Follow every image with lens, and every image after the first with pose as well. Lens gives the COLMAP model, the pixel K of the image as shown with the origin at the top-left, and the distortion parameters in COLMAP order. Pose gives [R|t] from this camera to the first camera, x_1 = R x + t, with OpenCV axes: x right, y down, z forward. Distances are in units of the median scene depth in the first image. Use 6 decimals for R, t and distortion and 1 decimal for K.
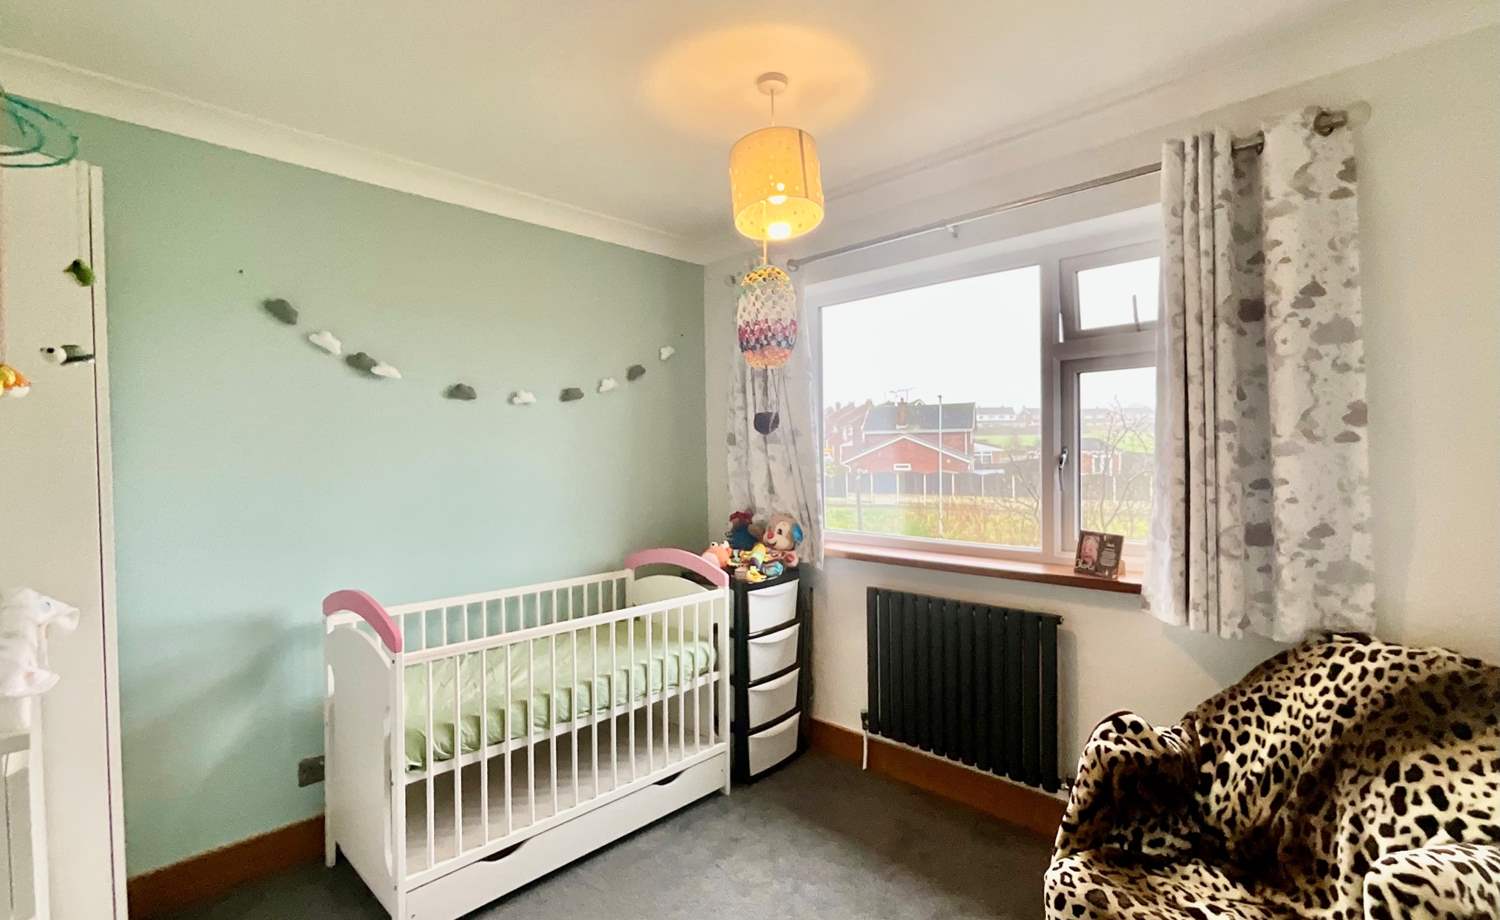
lens RADIAL K [[687.6, 0, 747.6], [0, 687.6, 463.0], [0, 0, 1]] dist [-0.005365, -0.000634]
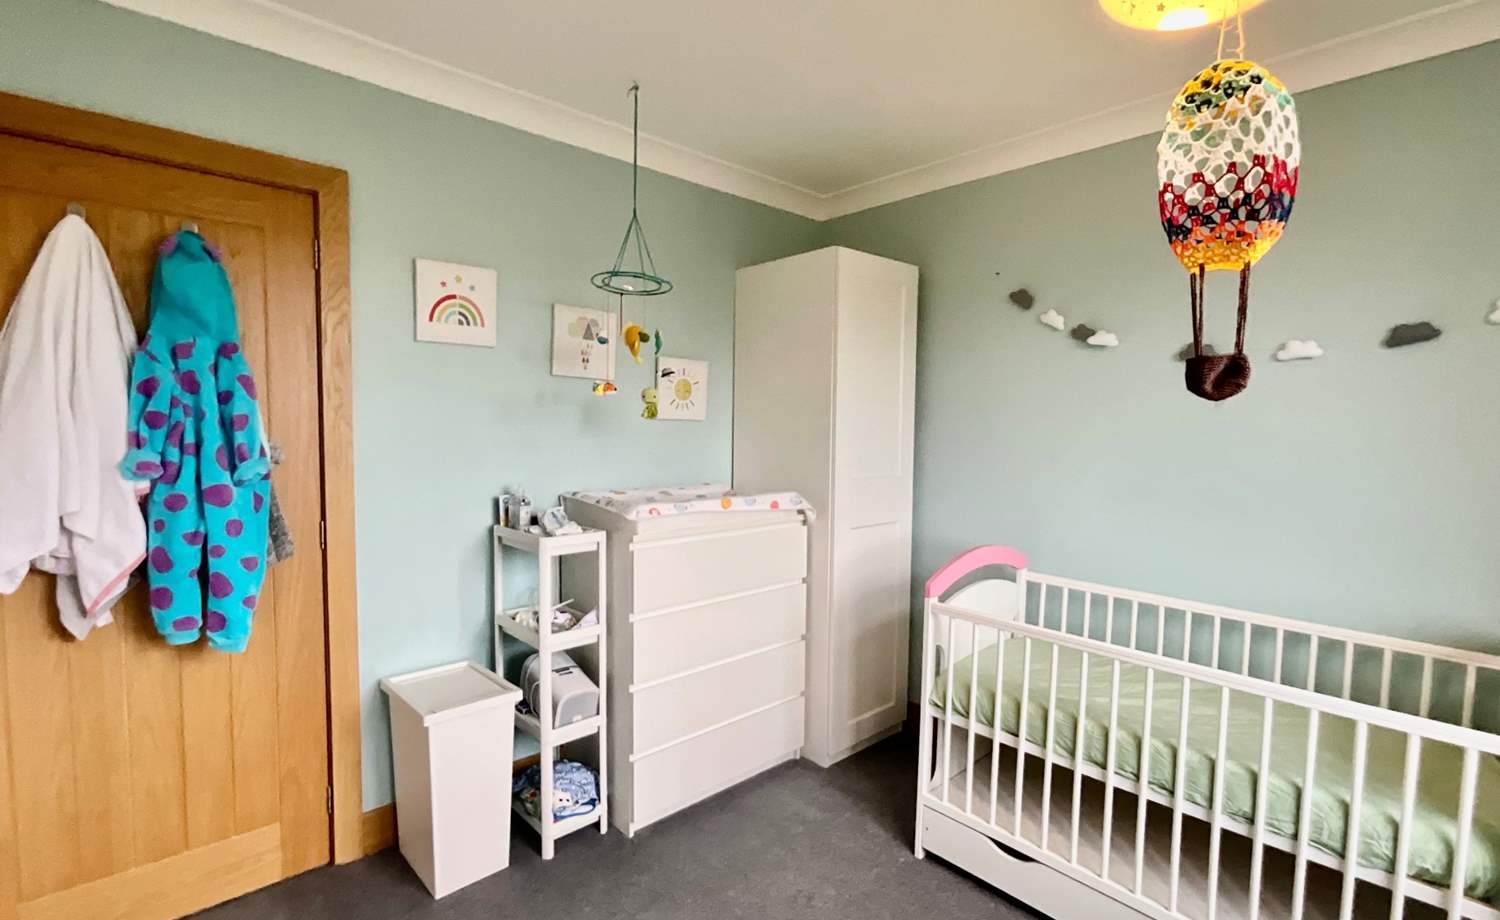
lens RADIAL K [[687.6, 0, 747.8], [0, 687.6, 456.0], [0, 0, 1]] dist [-0.005365, -0.000634]
pose [[-0.073852, 0.060469, -0.995434, 0.505177], [-0.034027, 0.997426, 0.063115, -0.015223], [0.996689, 0.038533, -0.071604, 0.610388]]
